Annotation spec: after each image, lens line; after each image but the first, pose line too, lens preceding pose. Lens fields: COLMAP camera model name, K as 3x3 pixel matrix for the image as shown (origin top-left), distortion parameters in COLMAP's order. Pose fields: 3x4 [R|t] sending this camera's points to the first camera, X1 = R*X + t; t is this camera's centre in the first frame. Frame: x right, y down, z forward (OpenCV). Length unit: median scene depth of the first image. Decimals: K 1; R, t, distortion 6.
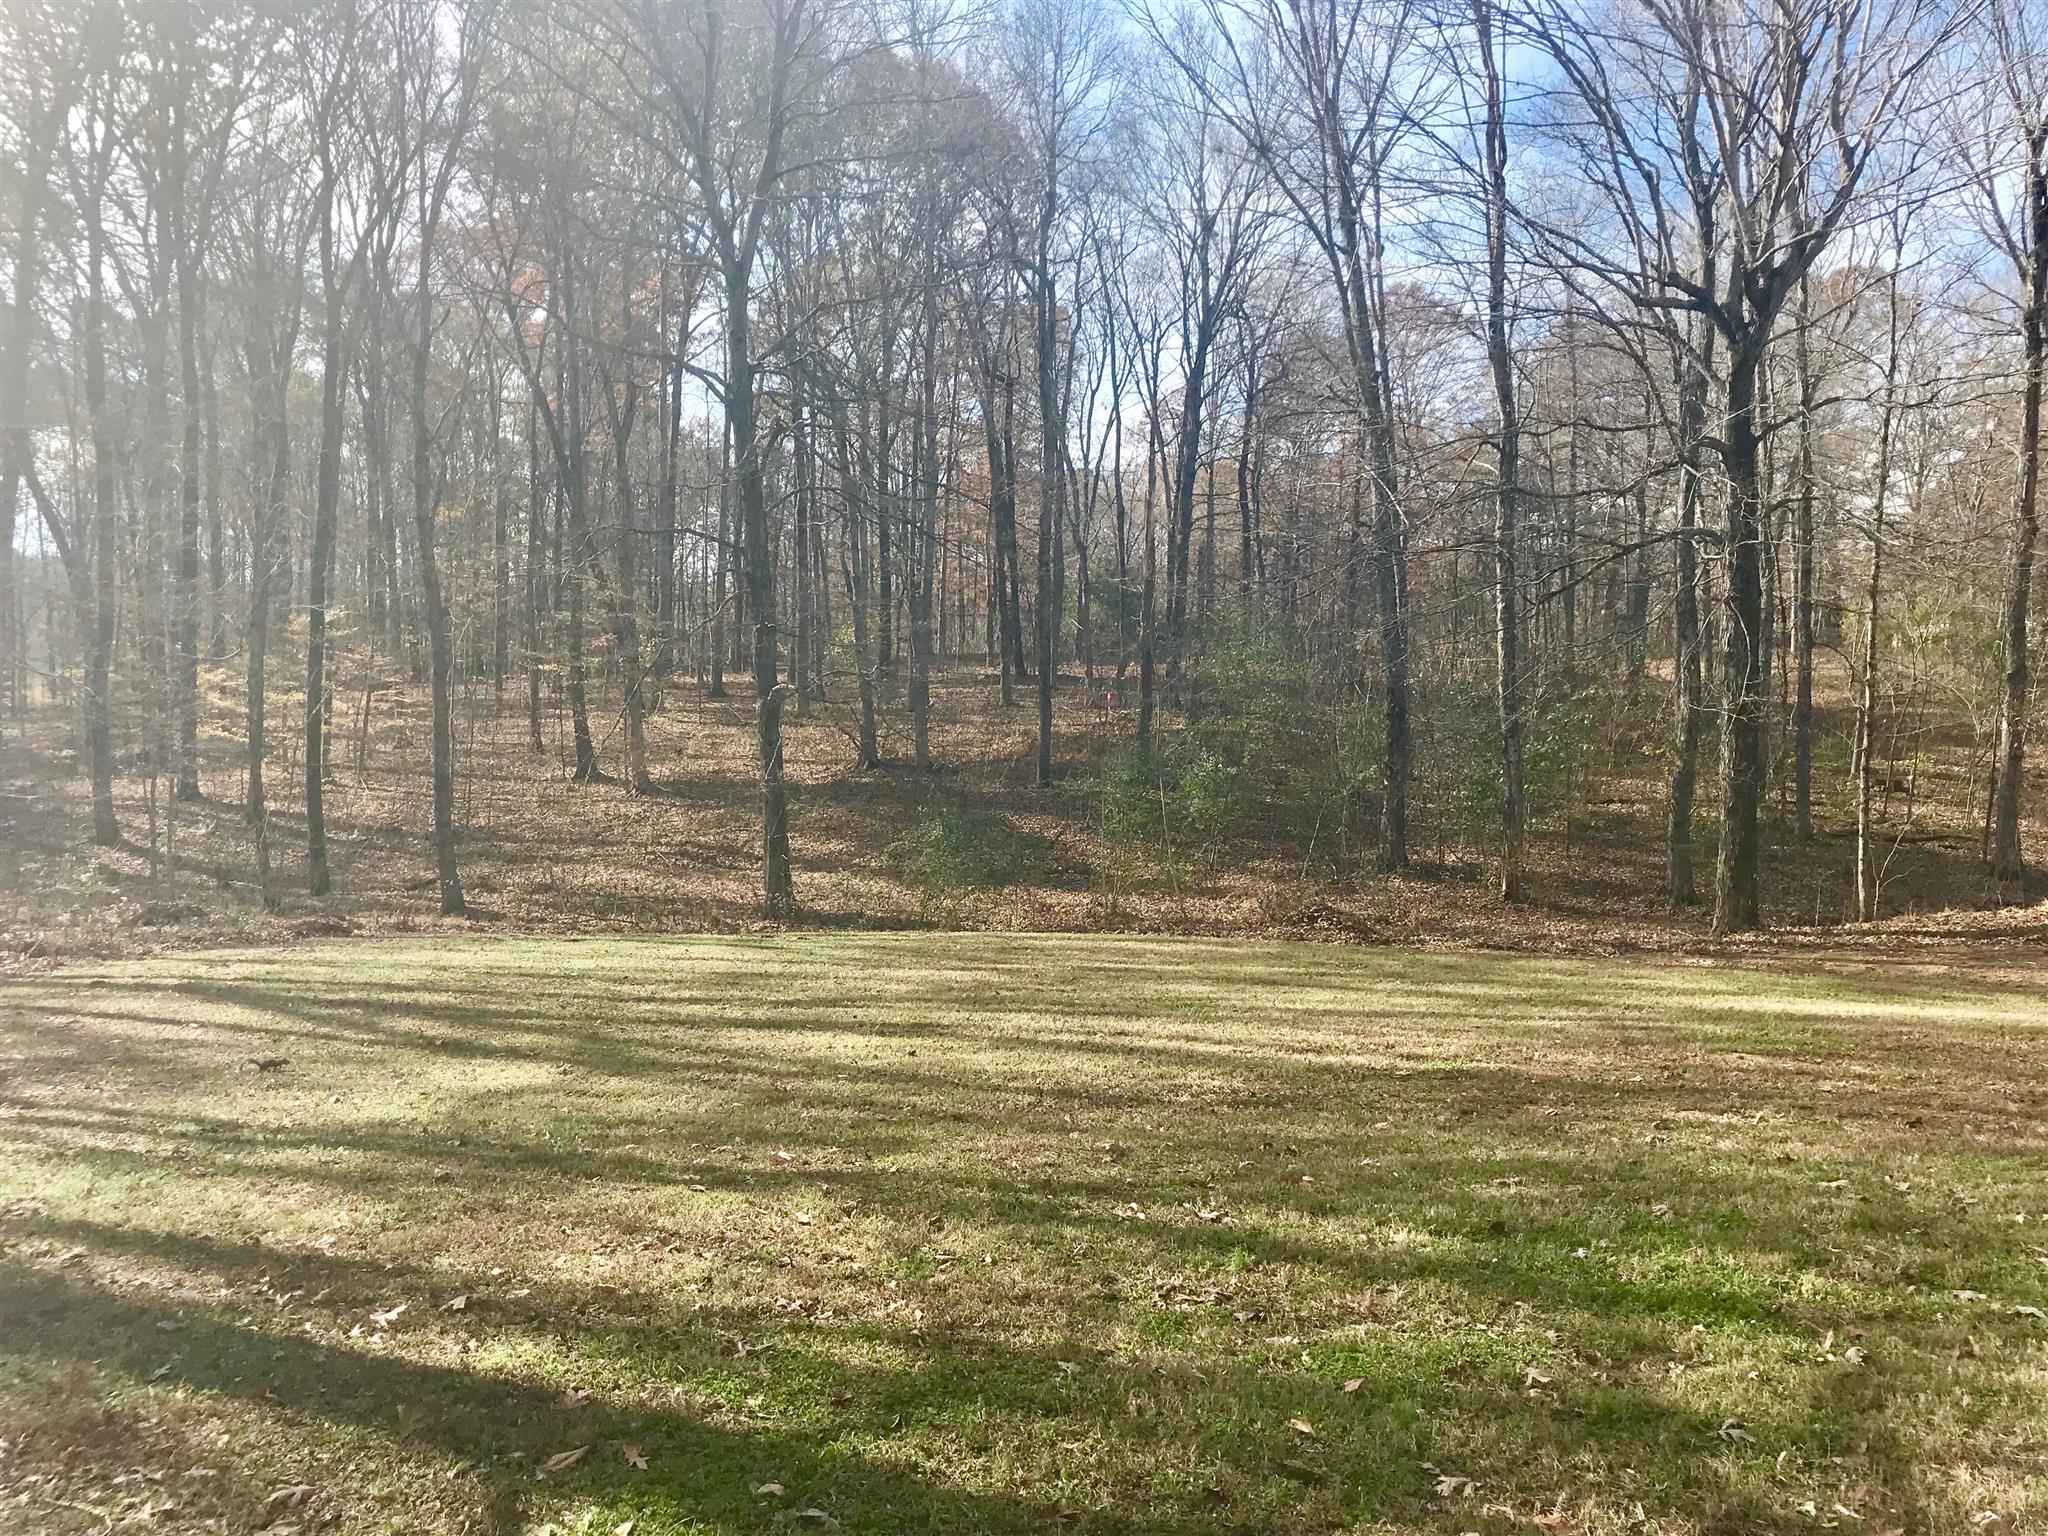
lens RADIAL K [[1693.4, 0, 1013.3], [0, 1693.4, 769.8], [0, 0, 1]] dist [0.016011, -0.012835]
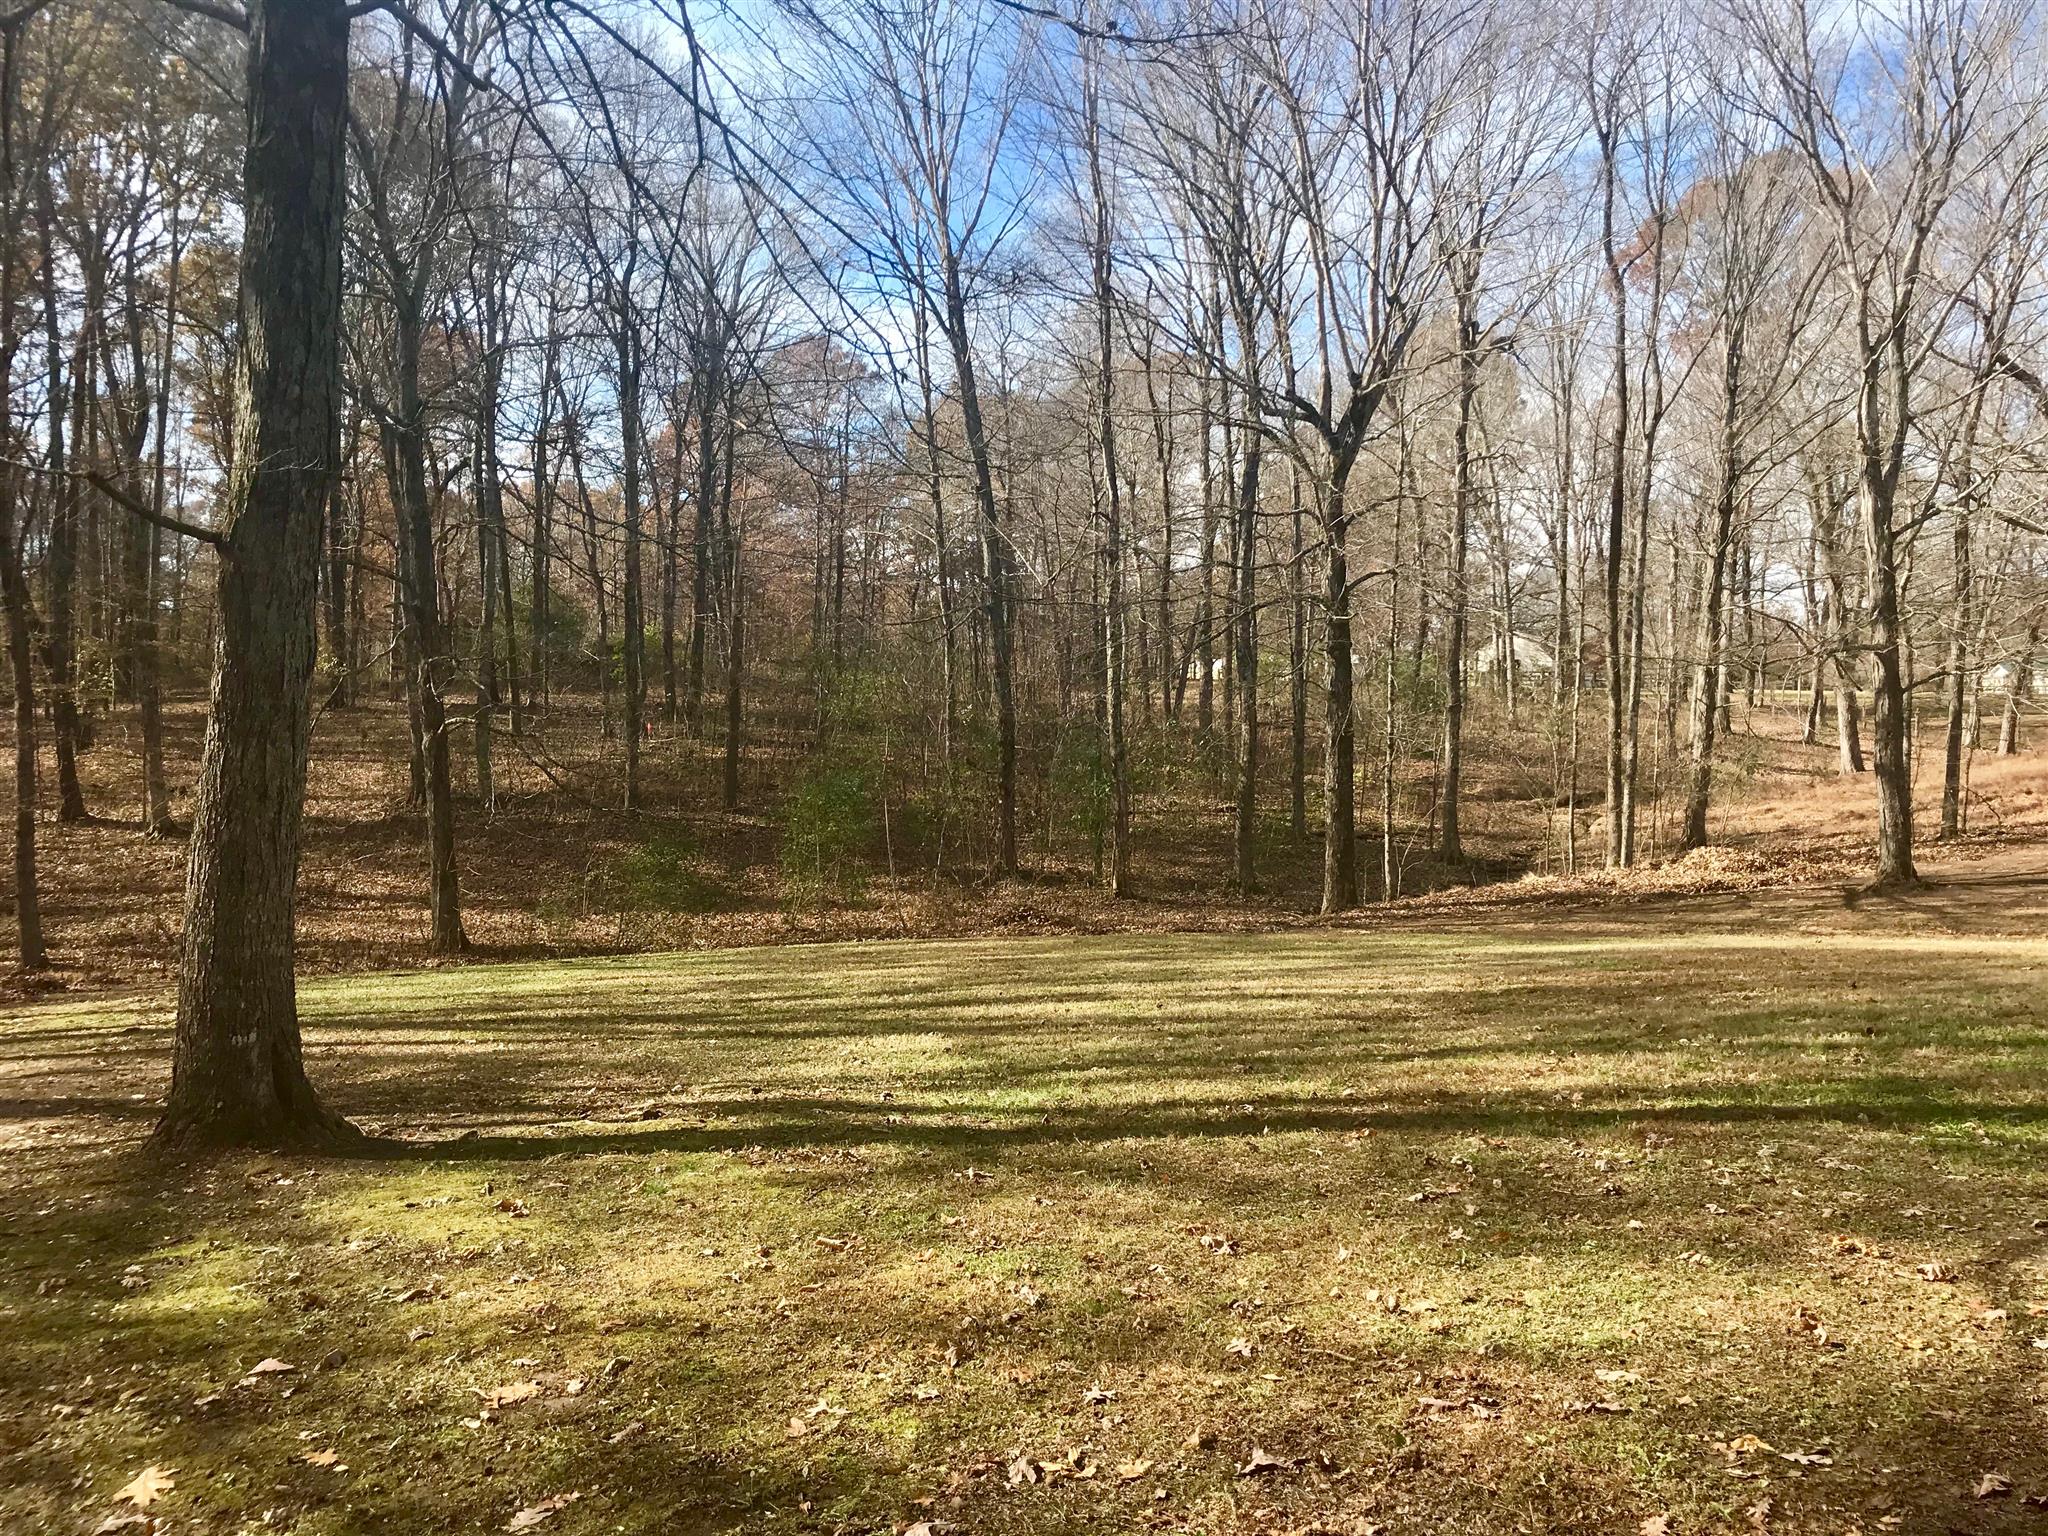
lens RADIAL K [[1681.4, 0, 1016.3], [0, 1681.4, 780.6], [0, 0, 1]] dist [0.082183, -0.200054]
pose [[0.917034, -0.018517, 0.398379, -0.248974], [0.020763, 0.999784, -0.001325, -0.004942], [-0.398269, 0.009487, 0.917220, -0.058194]]
